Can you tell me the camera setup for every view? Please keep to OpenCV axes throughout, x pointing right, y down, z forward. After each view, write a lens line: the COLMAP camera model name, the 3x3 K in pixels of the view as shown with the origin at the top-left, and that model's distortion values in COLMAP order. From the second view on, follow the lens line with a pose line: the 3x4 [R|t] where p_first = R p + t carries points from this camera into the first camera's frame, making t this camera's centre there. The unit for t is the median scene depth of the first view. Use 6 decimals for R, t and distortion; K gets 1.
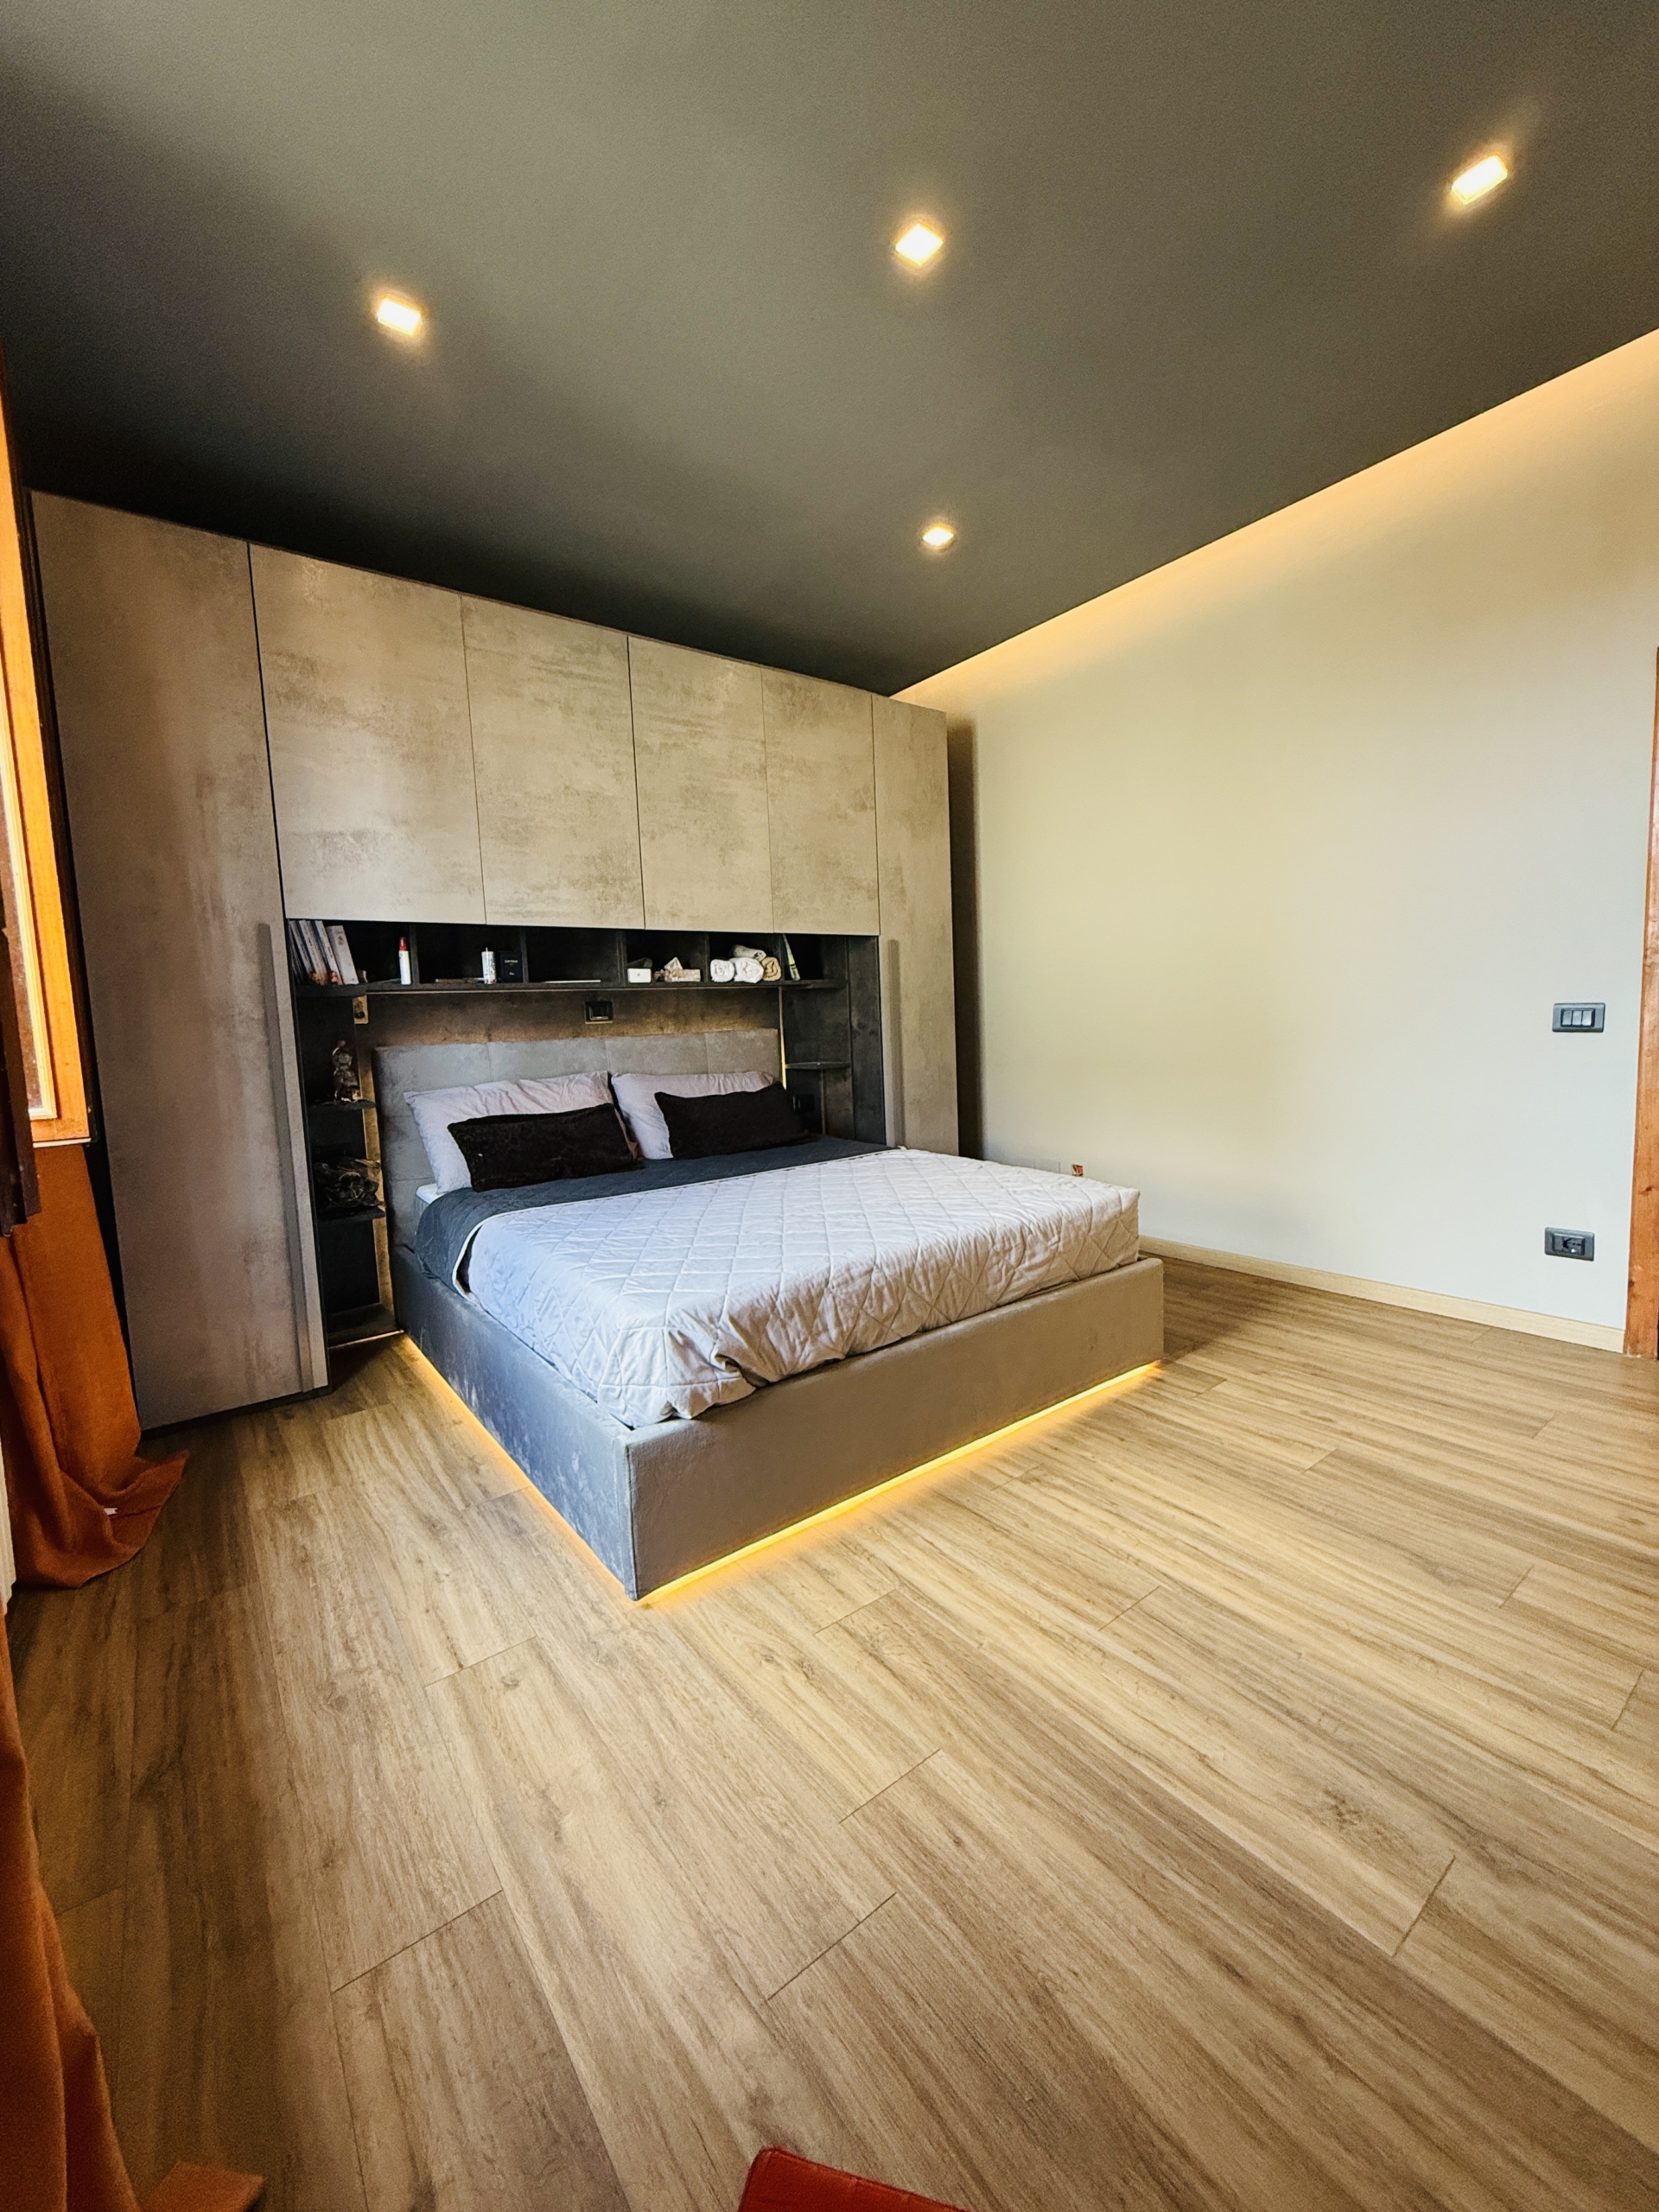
lens RADIAL K [[880.2, 0, 827.7], [0, 880.2, 1101.6], [0, 0, 1]] dist [0.000469, 0.000269]
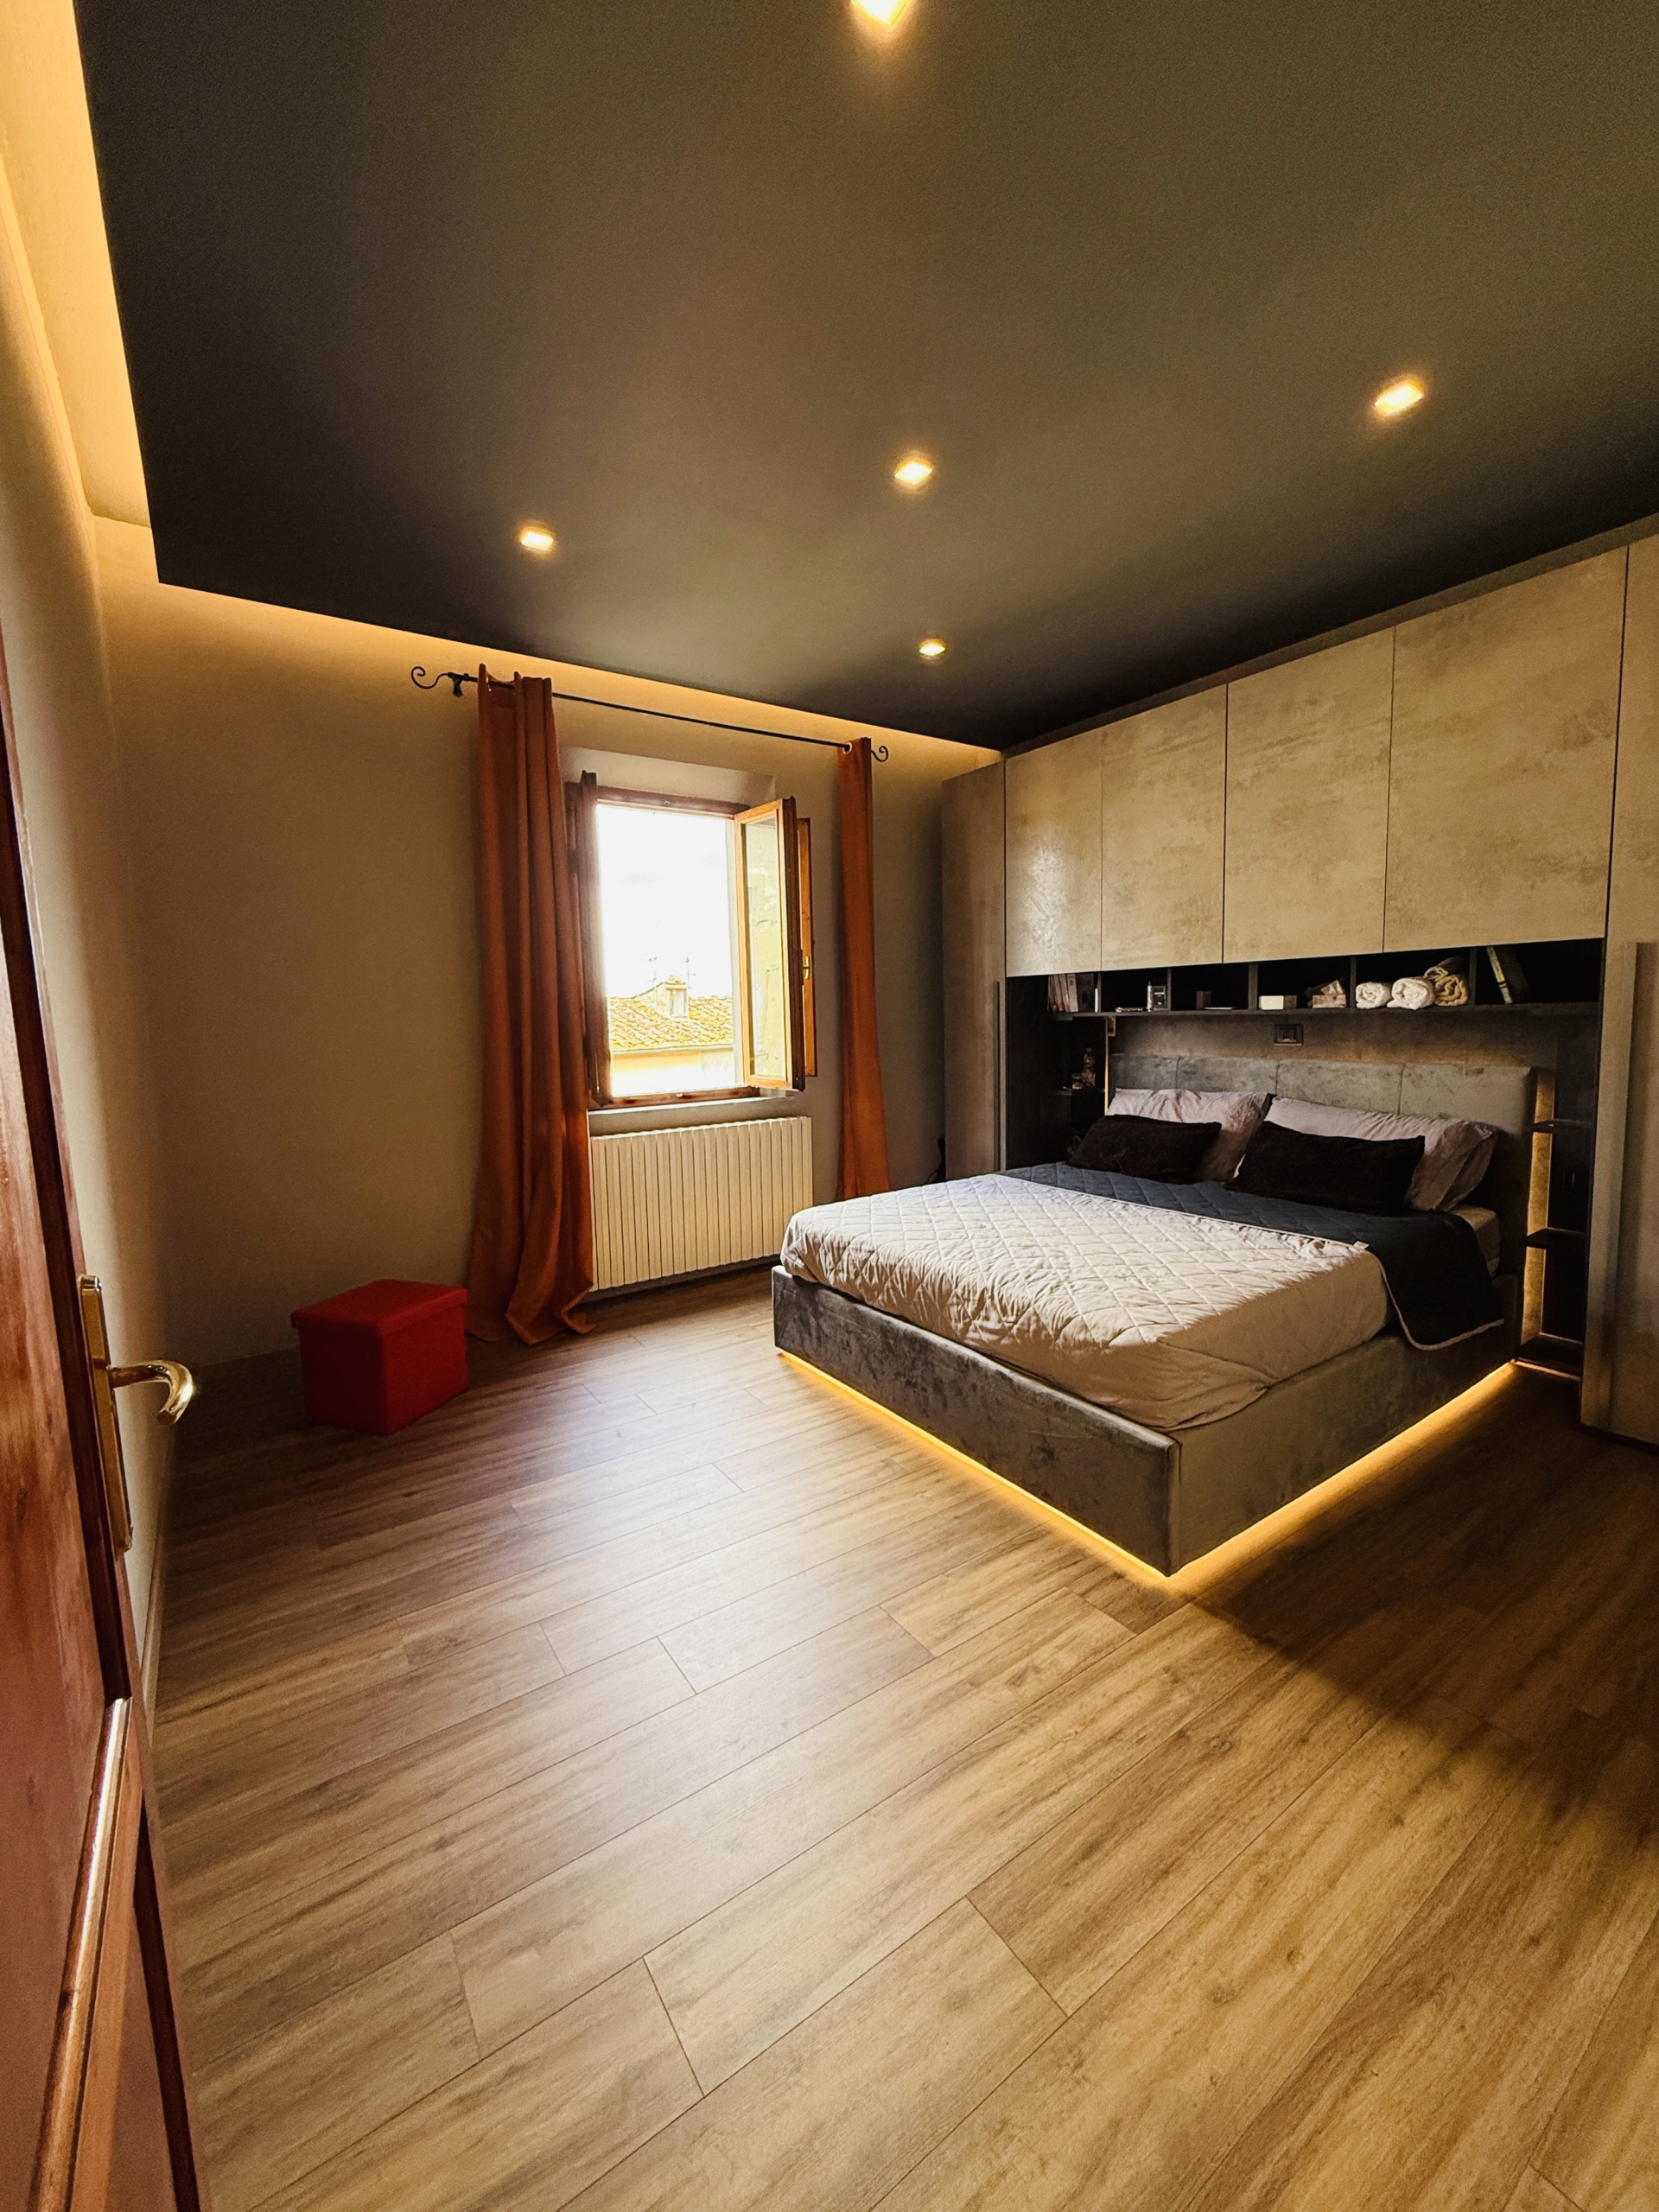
lens RADIAL K [[880.2, 0, 827.7], [0, 880.2, 1101.6], [0, 0, 1]] dist [0.000469, 0.000269]
pose [[-0.048996, 0.143269, -0.988470, 1.148734], [-0.069589, 0.986764, 0.146471, -0.203564], [0.996372, 0.075963, -0.038378, 0.772824]]
